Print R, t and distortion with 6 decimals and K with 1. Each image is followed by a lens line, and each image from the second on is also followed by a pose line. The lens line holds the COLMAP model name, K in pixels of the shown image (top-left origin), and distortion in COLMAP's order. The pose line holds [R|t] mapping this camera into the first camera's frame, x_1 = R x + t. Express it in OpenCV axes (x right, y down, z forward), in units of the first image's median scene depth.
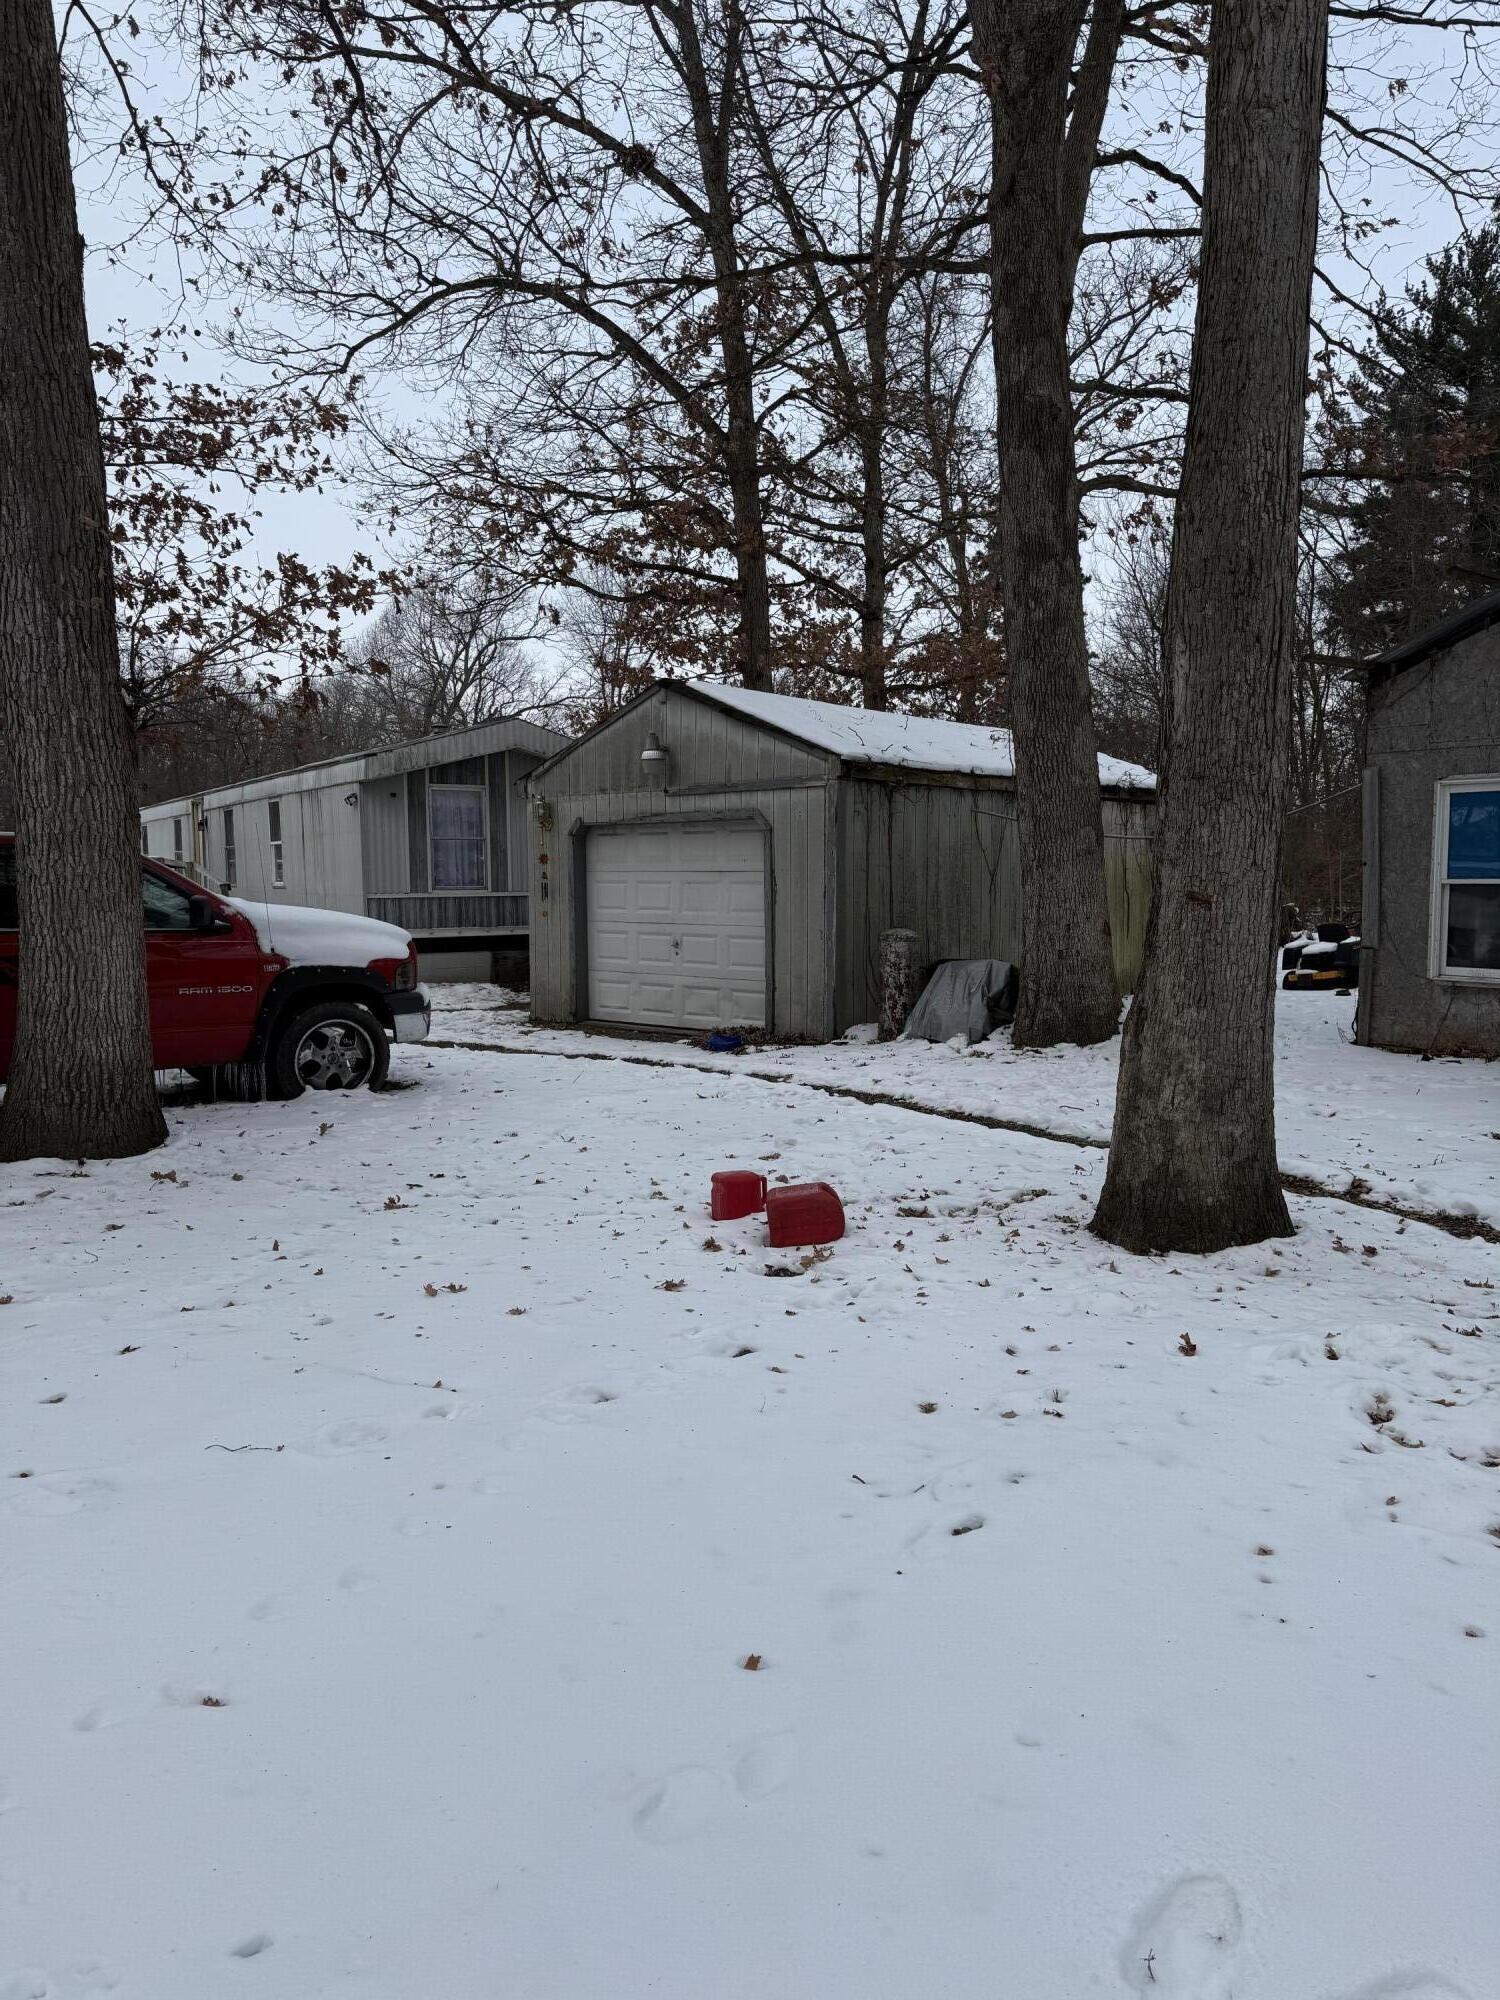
lens RADIAL K [[1400.9, 0, 750.0], [0, 1400.9, 1000.0], [0, 0, 1]] dist [0.074315, -0.082959]
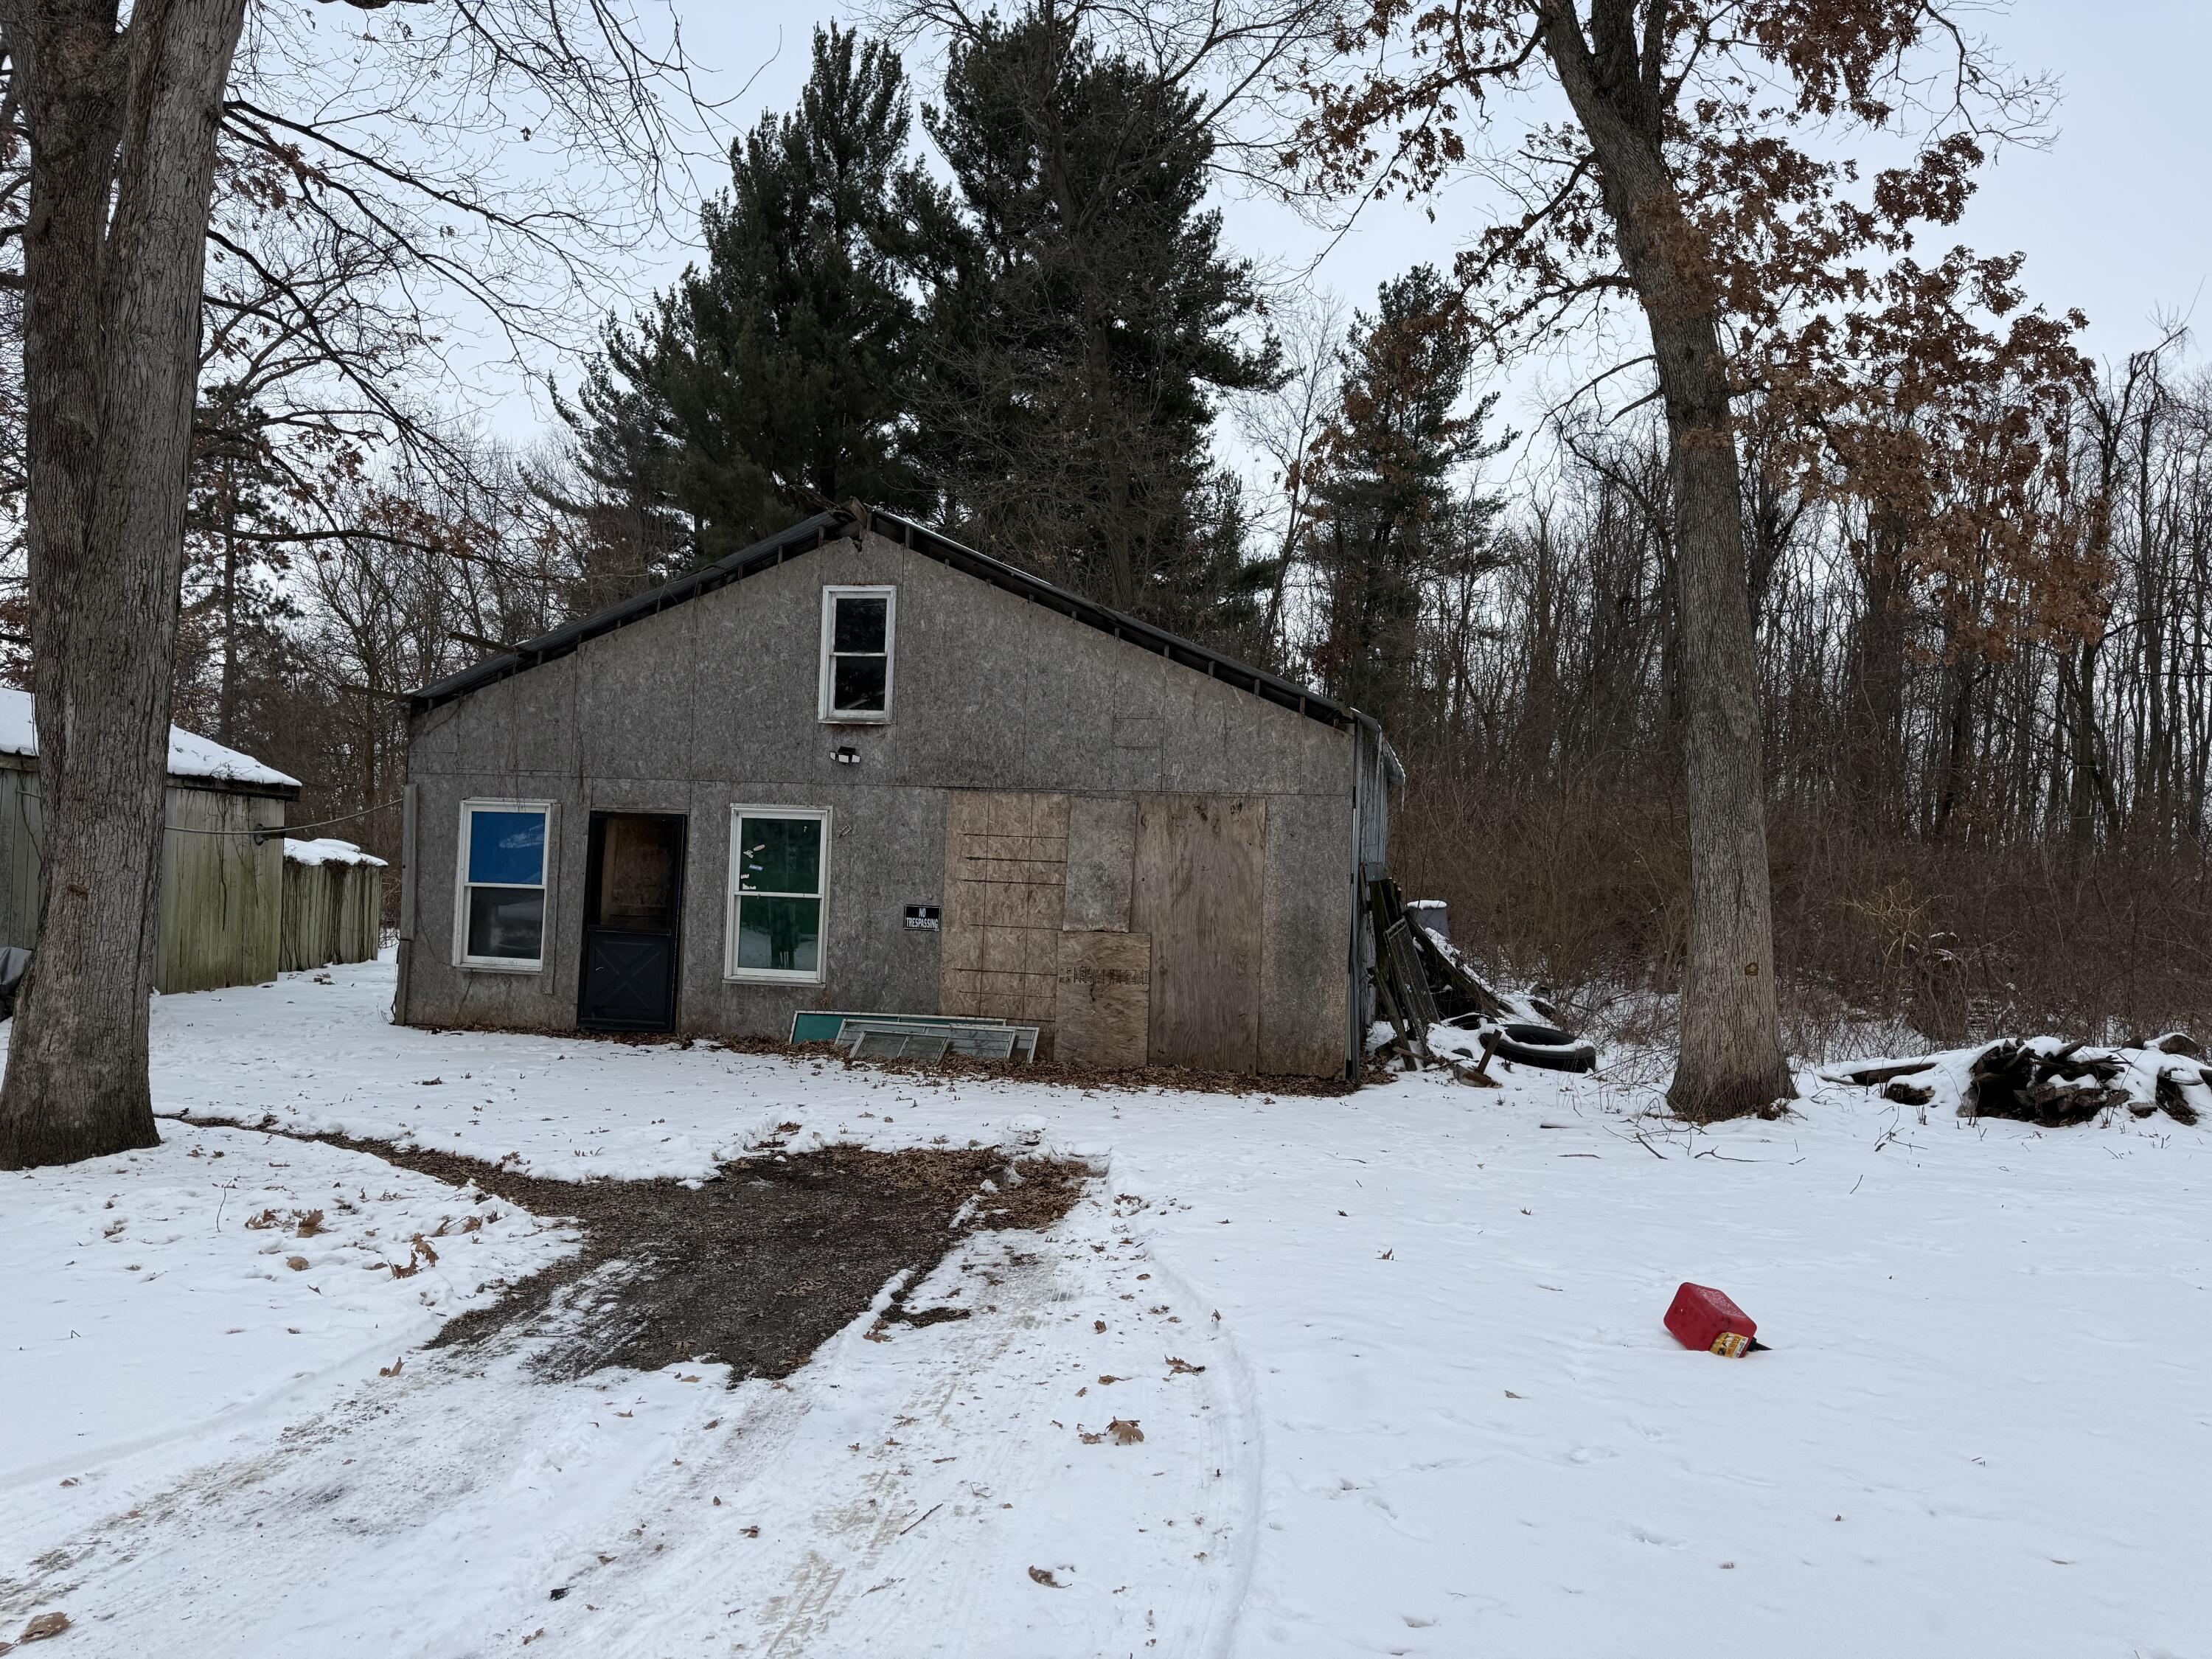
lens RADIAL K [[1567.0, 0, 1106.6], [0, 1567.0, 844.7], [0, 0, 1]] dist [0.005643, -0.001874]
pose [[0.766913, 0.049059, 0.639873, 0.060694], [0.017709, 0.995076, -0.097518, 0.023331], [-0.641507, 0.086119, 0.762268, -0.381169]]
